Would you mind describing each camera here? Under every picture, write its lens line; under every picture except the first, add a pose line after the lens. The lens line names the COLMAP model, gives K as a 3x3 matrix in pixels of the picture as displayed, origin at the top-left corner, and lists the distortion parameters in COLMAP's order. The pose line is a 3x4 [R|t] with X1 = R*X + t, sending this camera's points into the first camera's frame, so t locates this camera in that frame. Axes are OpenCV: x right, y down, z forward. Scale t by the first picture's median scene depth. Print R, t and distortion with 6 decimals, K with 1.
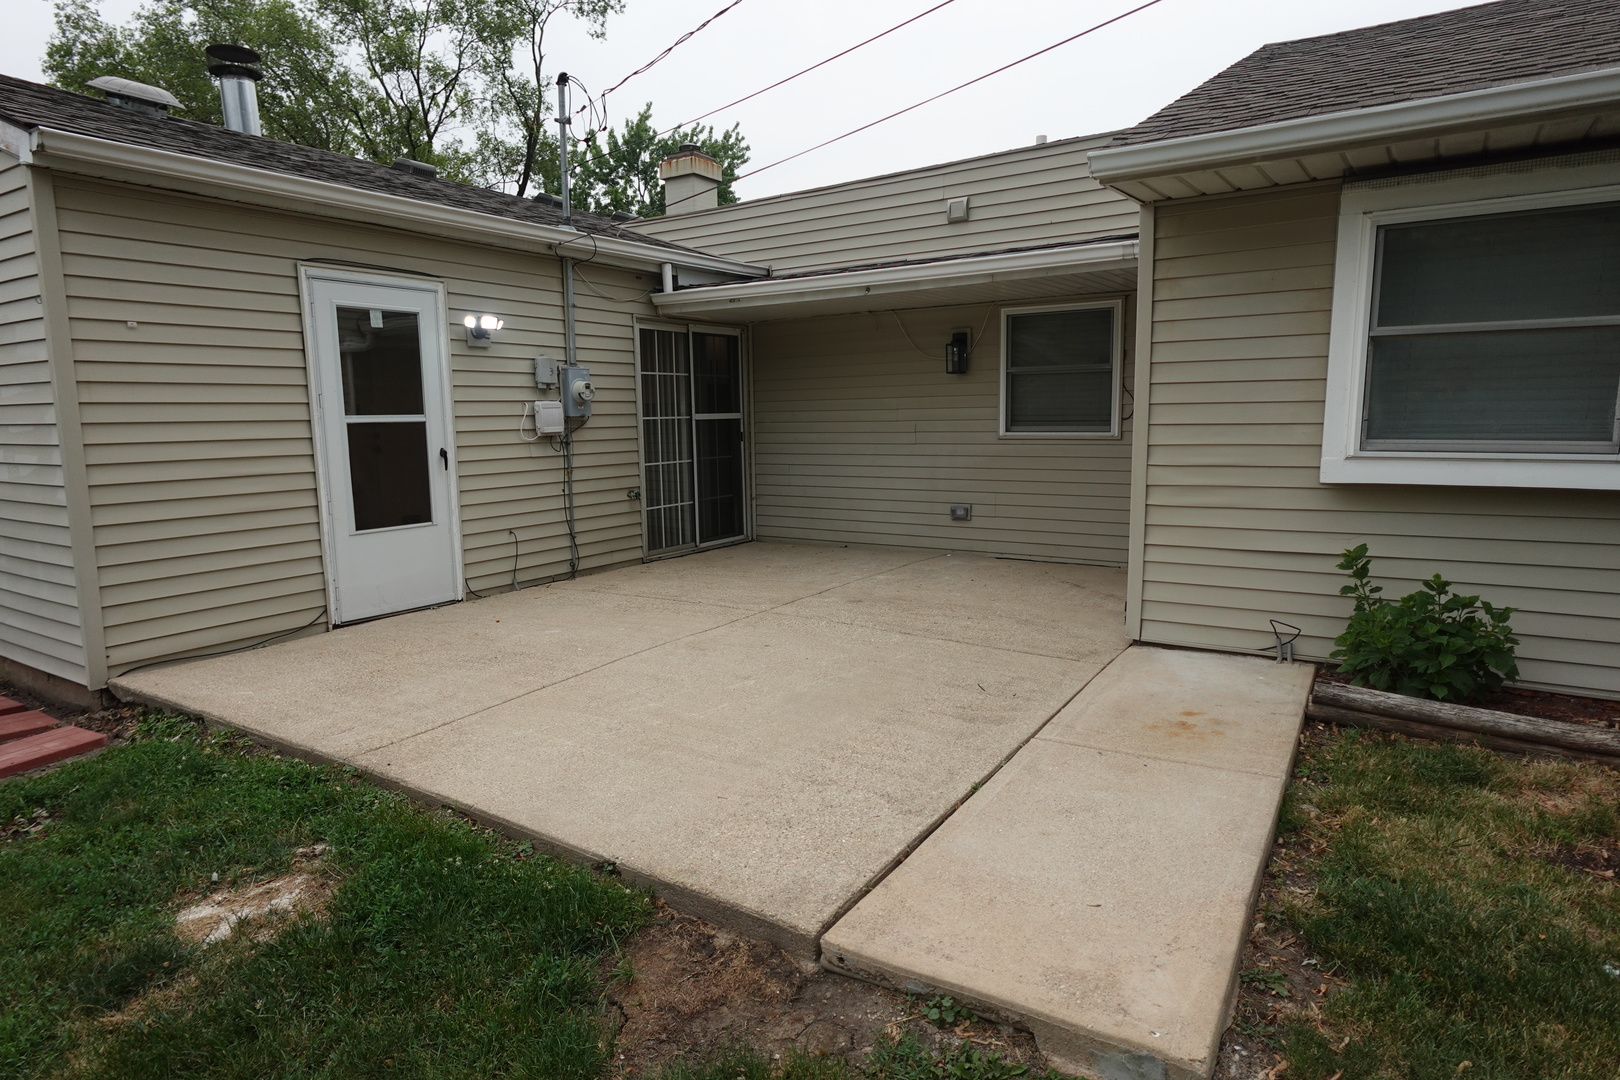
lens RADIAL K [[917.7, 0, 815.0], [0, 917.7, 539.8], [0, 0, 1]] dist [-0.007138, 0.001348]
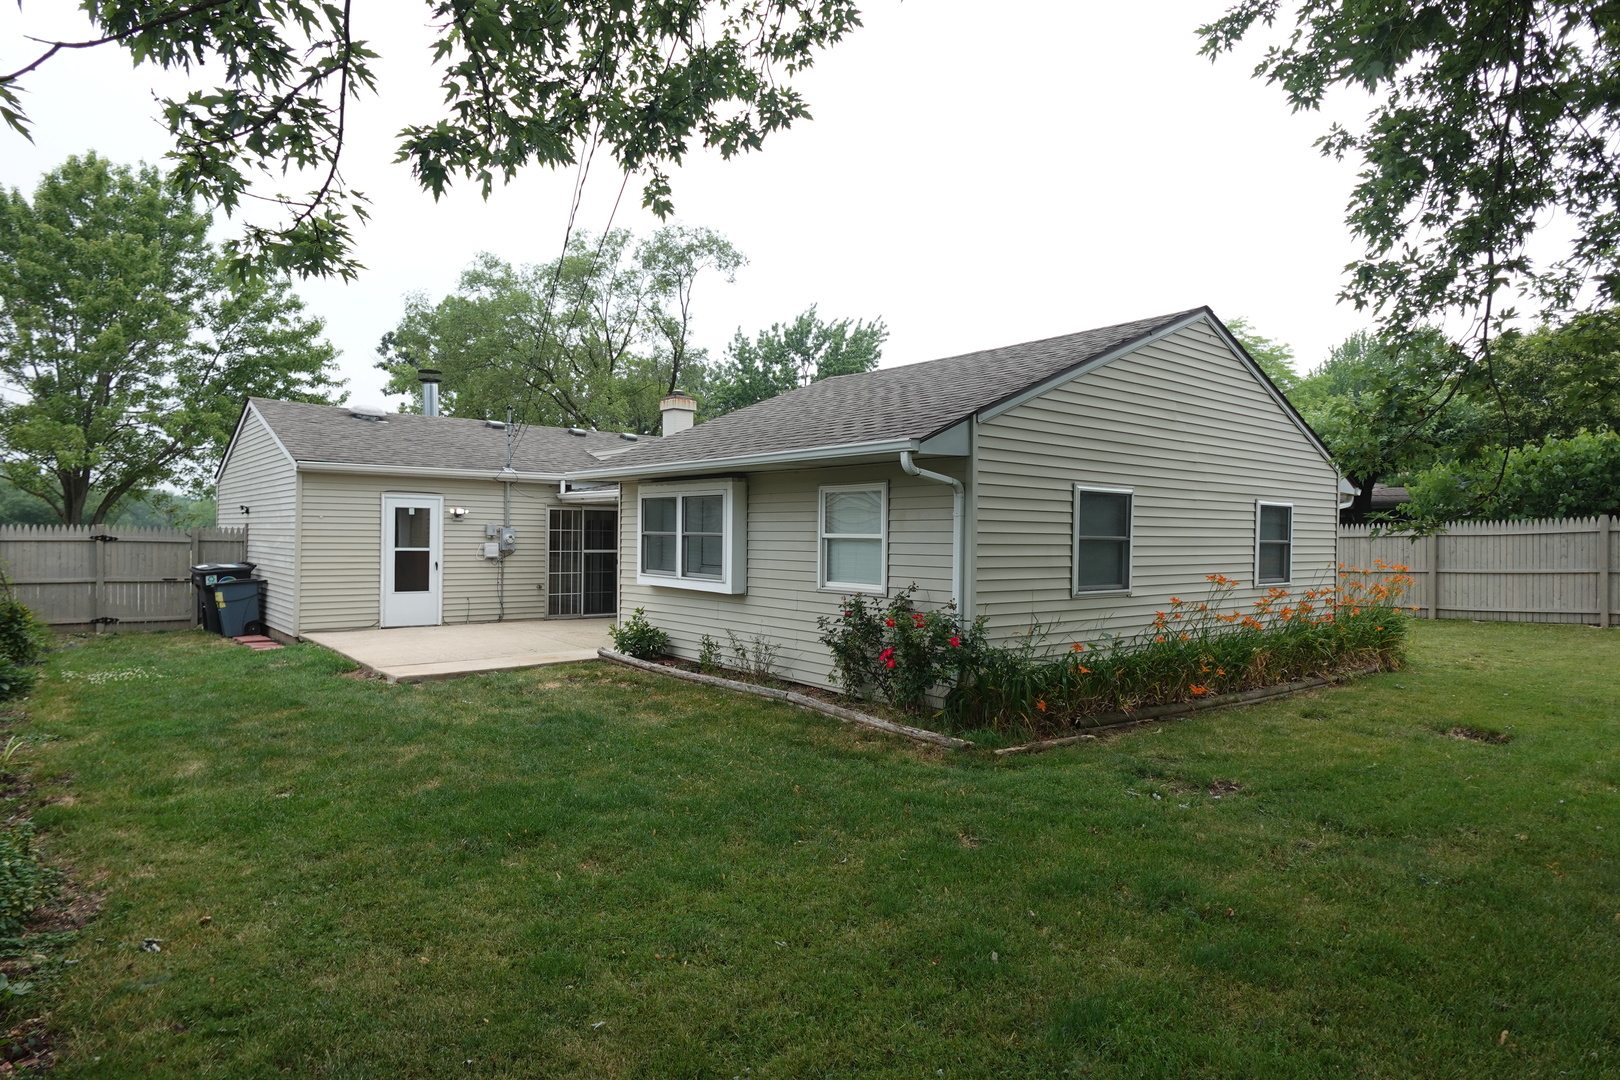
lens RADIAL K [[915.9, 0, 812.3], [0, 915.9, 541.9], [0, 0, 1]] dist [-0.005711, 0.004109]
pose [[0.954521, 0.029470, -0.296682, 1.158329], [-0.068493, 0.990163, -0.122010, 0.070549], [0.290168, 0.136782, 0.947150, -0.938808]]
